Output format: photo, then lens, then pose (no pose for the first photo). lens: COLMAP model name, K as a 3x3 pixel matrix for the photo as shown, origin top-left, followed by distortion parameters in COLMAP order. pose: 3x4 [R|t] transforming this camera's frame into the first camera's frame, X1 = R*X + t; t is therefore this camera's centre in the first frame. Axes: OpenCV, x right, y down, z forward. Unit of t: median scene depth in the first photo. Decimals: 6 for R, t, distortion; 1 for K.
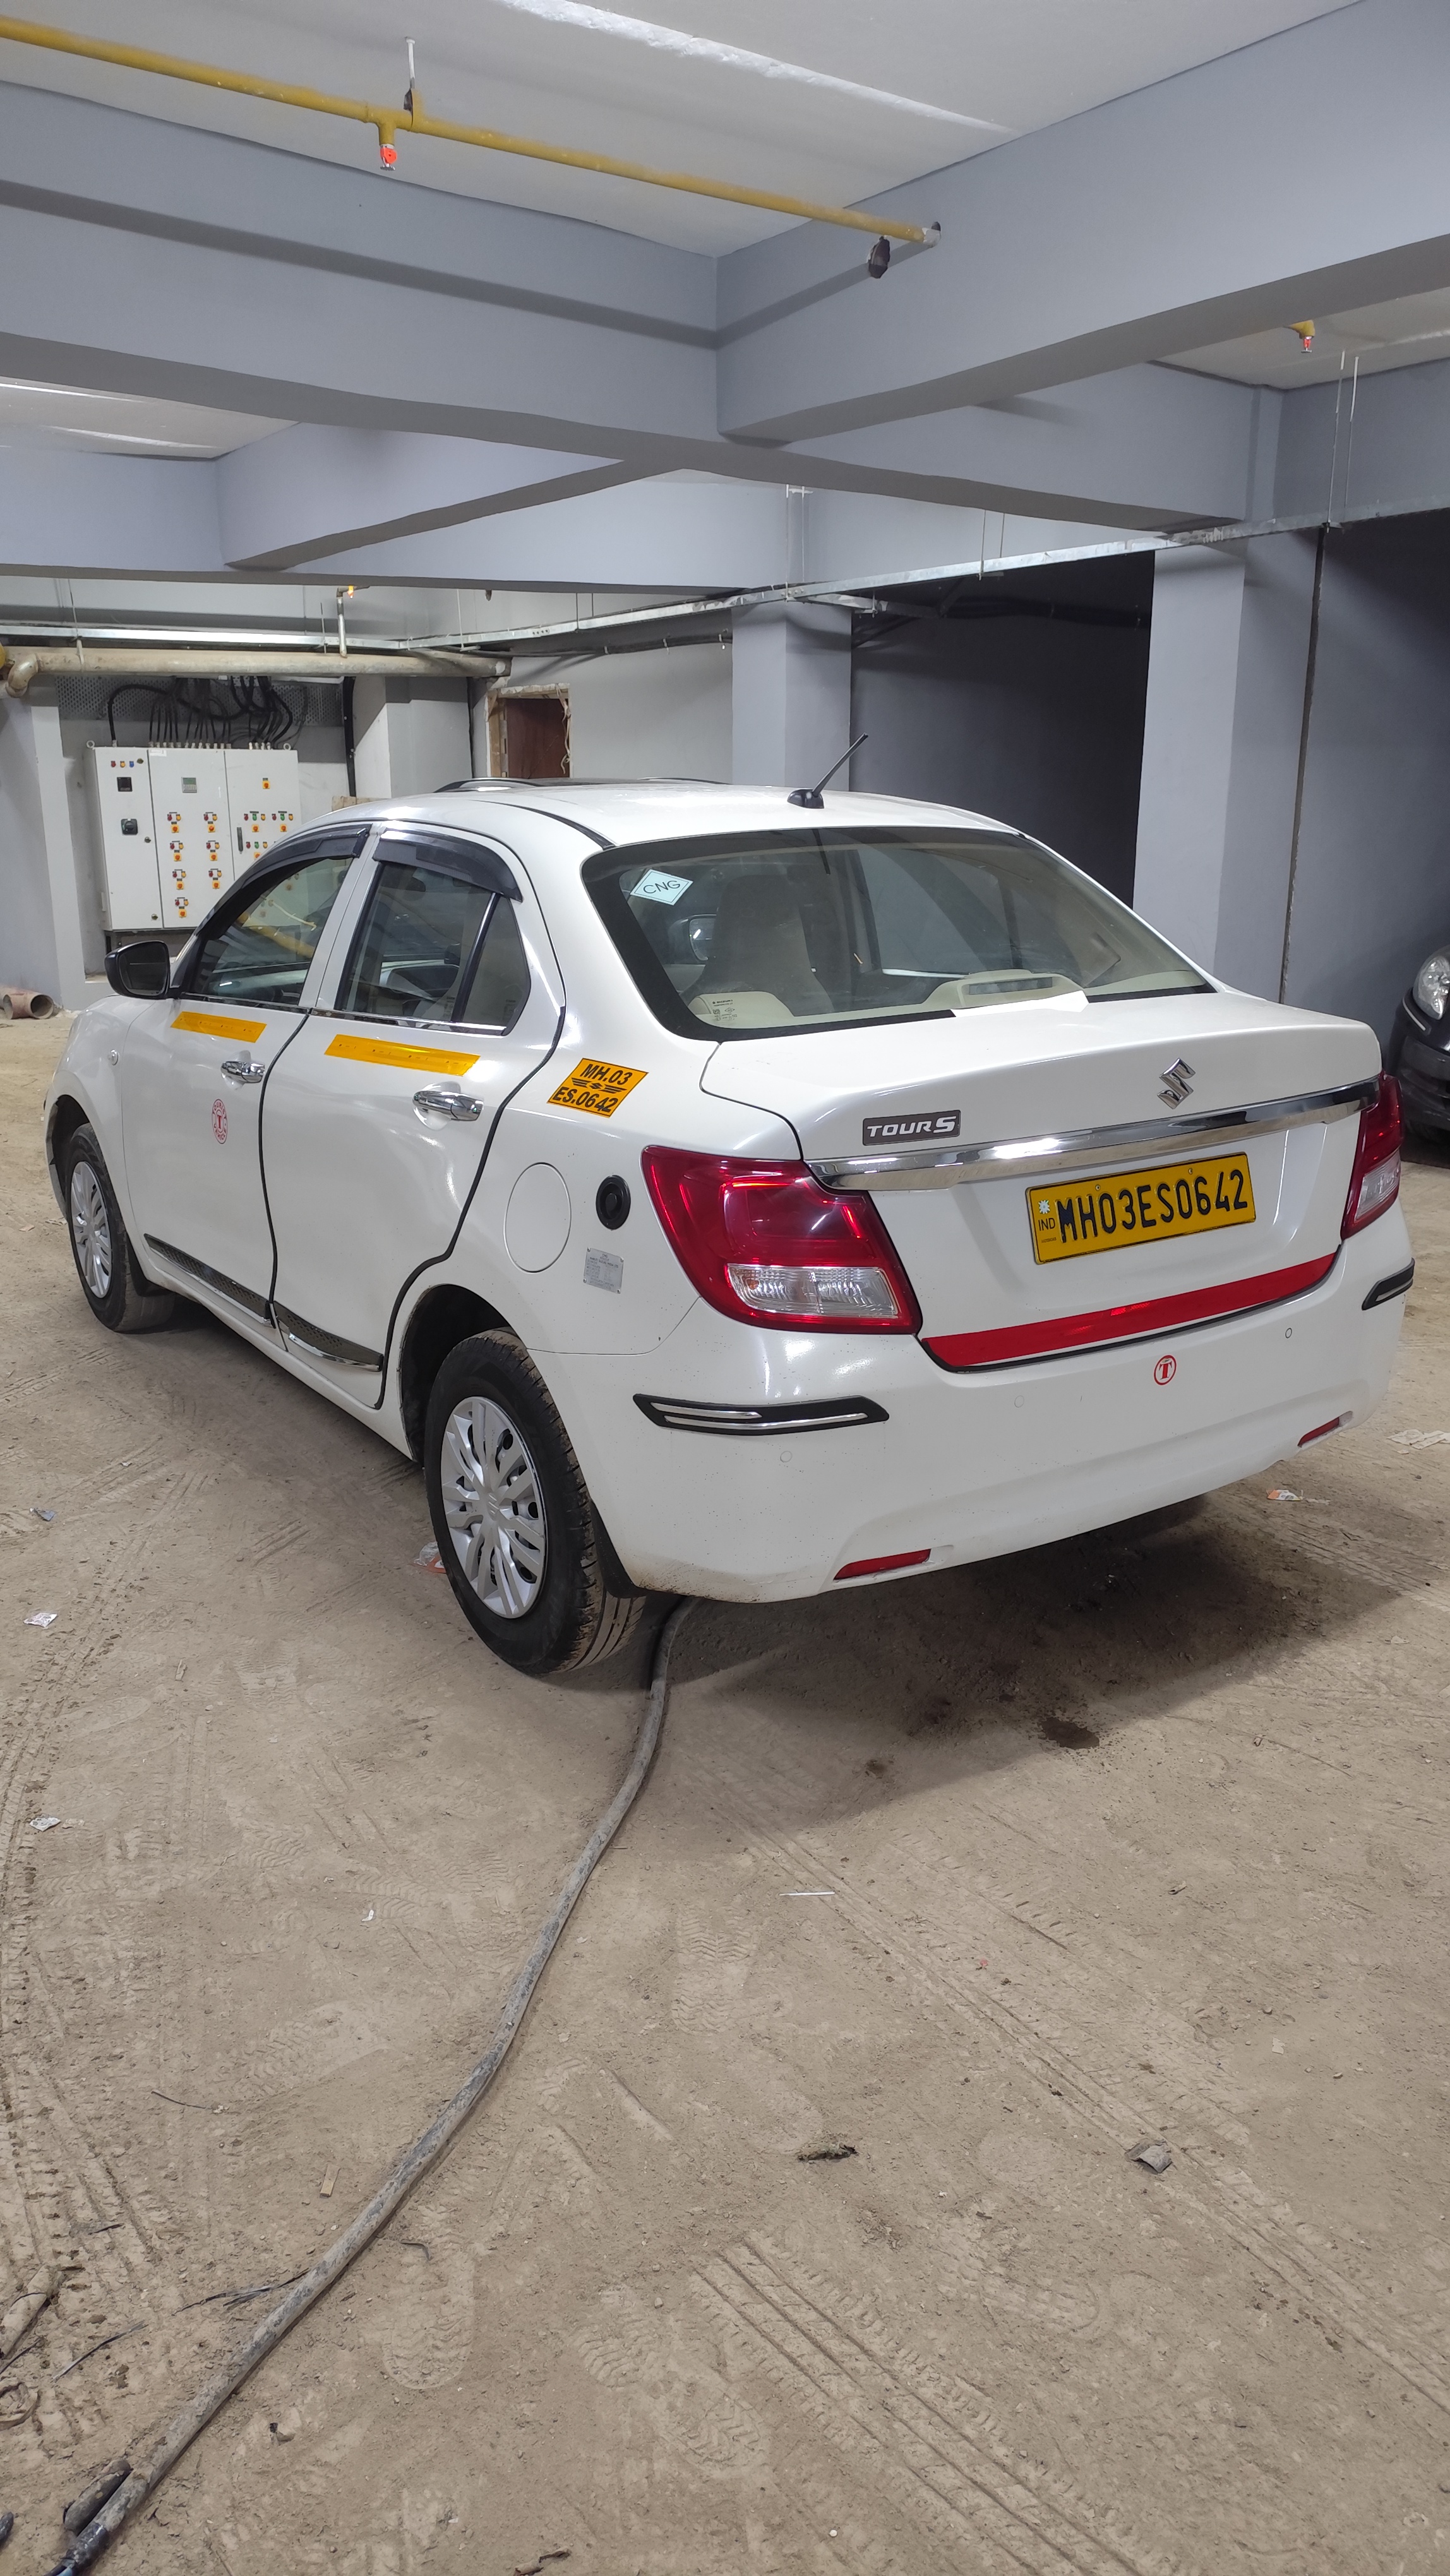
lens RADIAL K [[1787.8, 0, 729.3], [0, 1787.8, 1267.5], [0, 0, 1]] dist [0.012906, -0.010914]
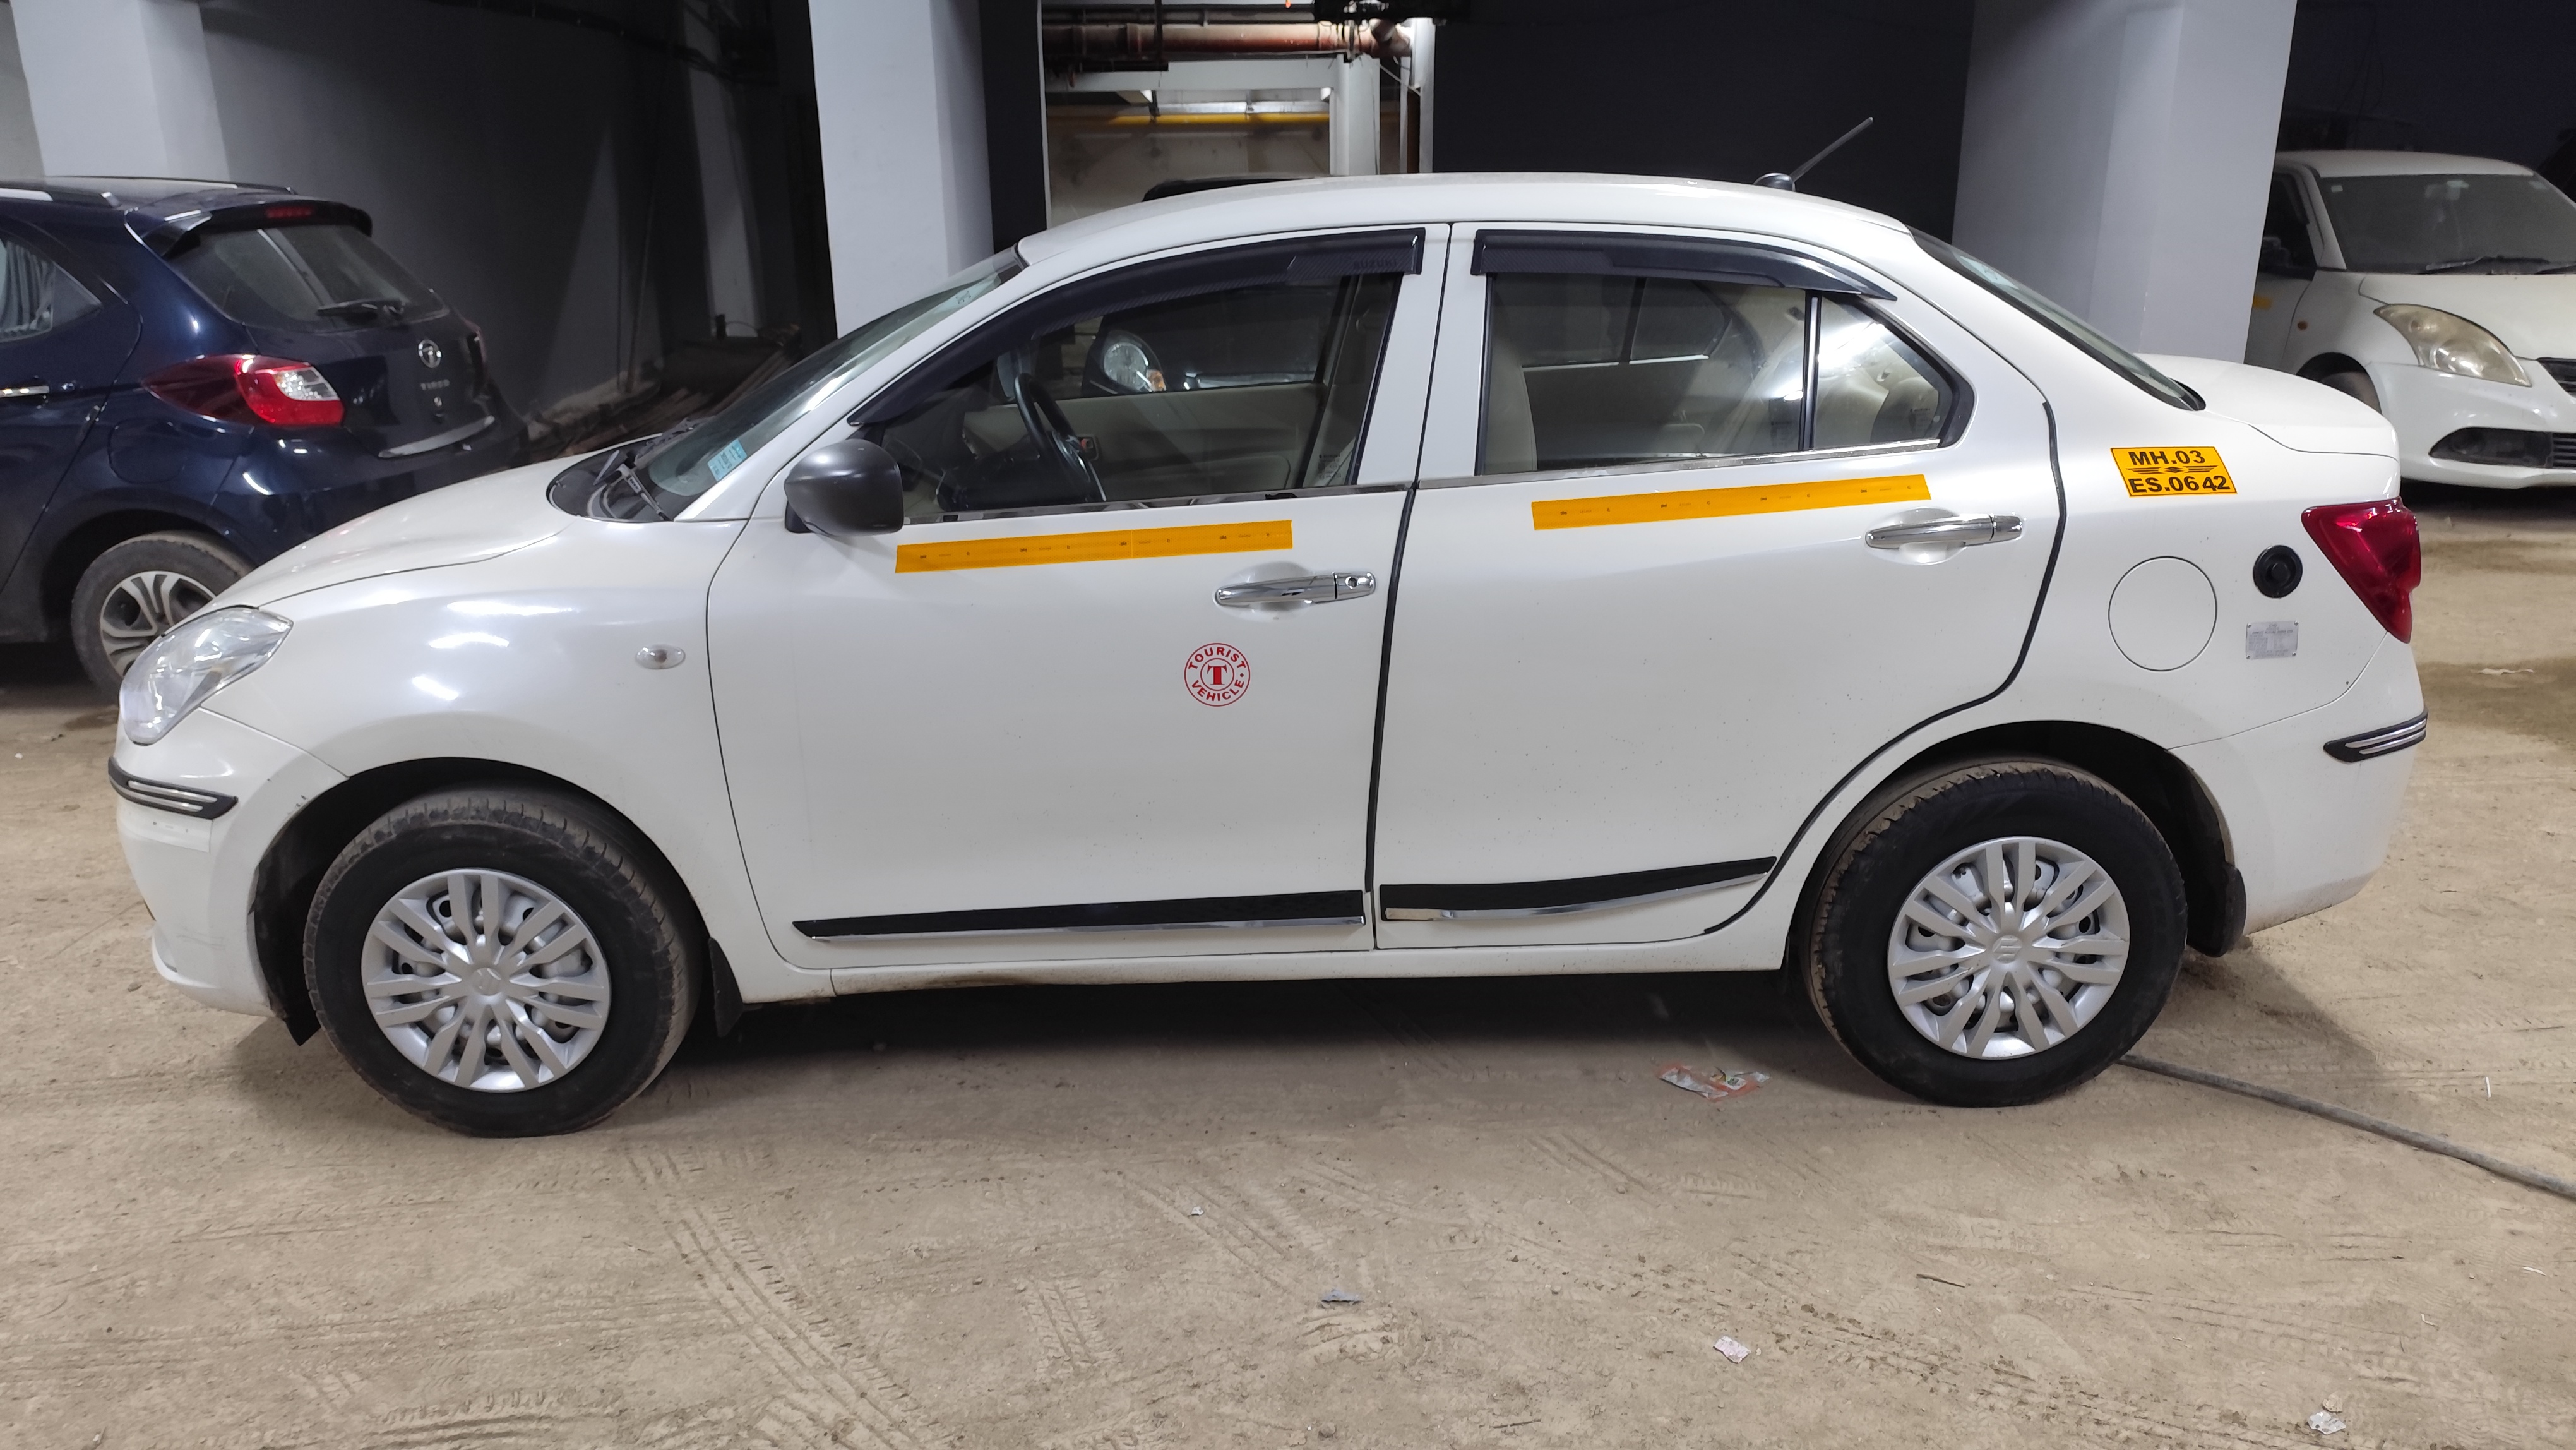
lens RADIAL K [[1787.8, 0, 1269.8], [0, 1787.8, 746.5], [0, 0, 1]] dist [0.012906, -0.010914]
pose [[0.547806, -0.264229, 0.793783, -1.156210], [0.230715, 0.959735, 0.160249, -0.225169], [-0.804164, 0.095353, 0.586710, 0.821900]]
